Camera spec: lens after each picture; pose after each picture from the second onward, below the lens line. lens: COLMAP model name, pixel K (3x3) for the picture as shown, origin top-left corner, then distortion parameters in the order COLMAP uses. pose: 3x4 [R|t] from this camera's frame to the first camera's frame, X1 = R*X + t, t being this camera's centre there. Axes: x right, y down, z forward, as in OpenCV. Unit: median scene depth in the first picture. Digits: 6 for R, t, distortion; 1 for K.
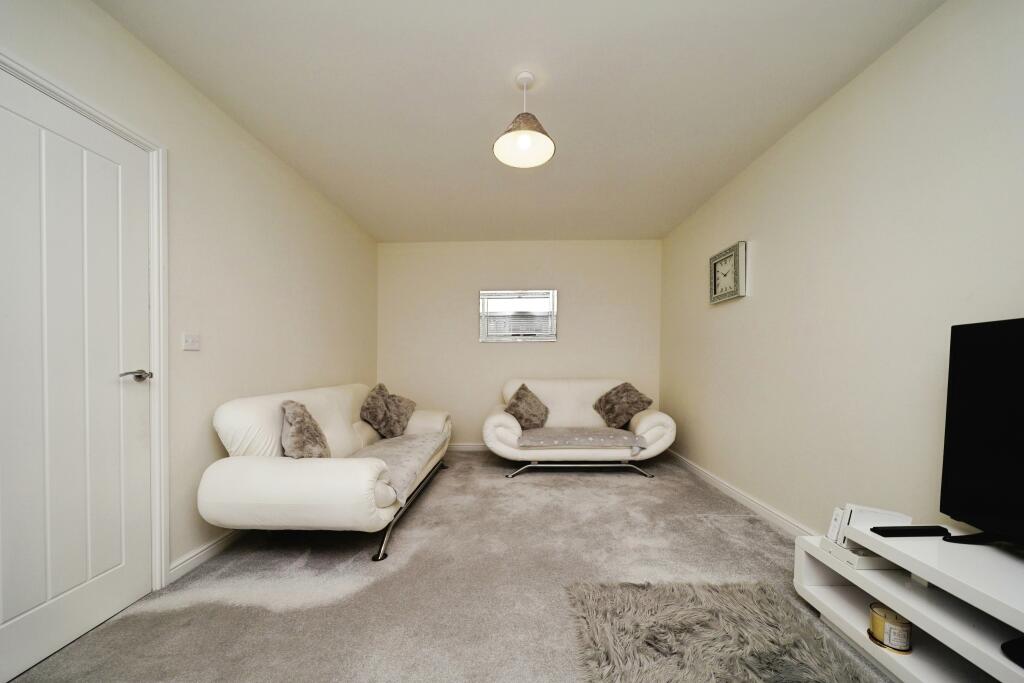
lens RADIAL K [[363.7, 0, 511.2], [0, 363.7, 366.3], [0, 0, 1]] dist [-0.001352, -0.000033]
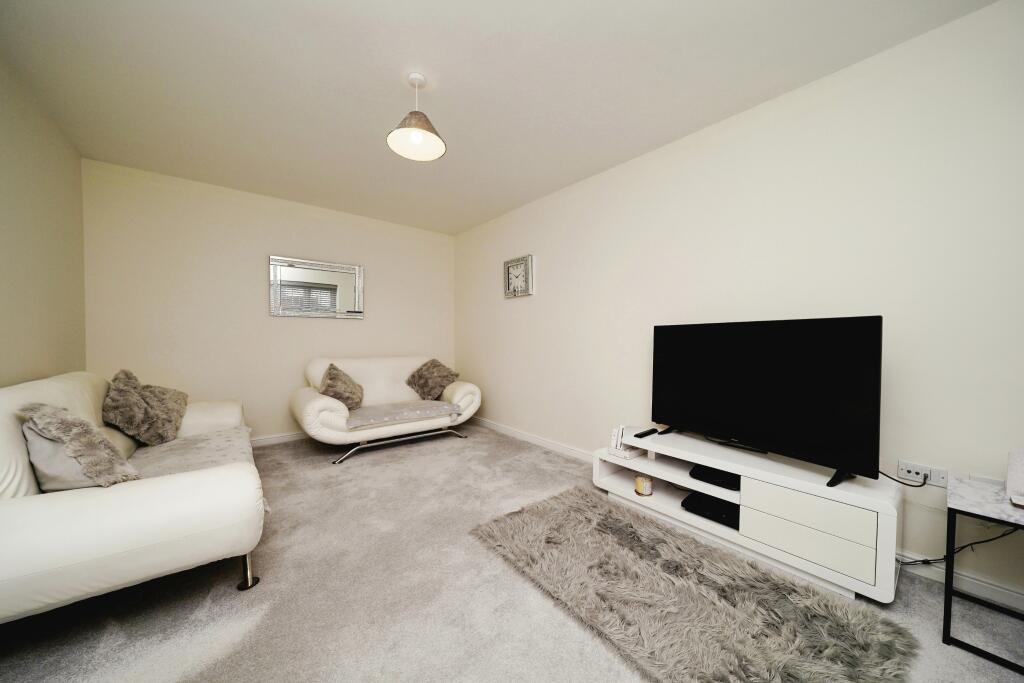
lens RADIAL K [[352.1, 0, 512.0], [0, 352.1, 341.5], [0, 0, 1]] dist [0.000370, 0.000044]
pose [[0.767440, 0.004547, 0.641105, -0.251056], [-0.002206, 0.999988, -0.004451, -0.006494], [-0.641117, 0.002001, 0.767440, 0.013355]]
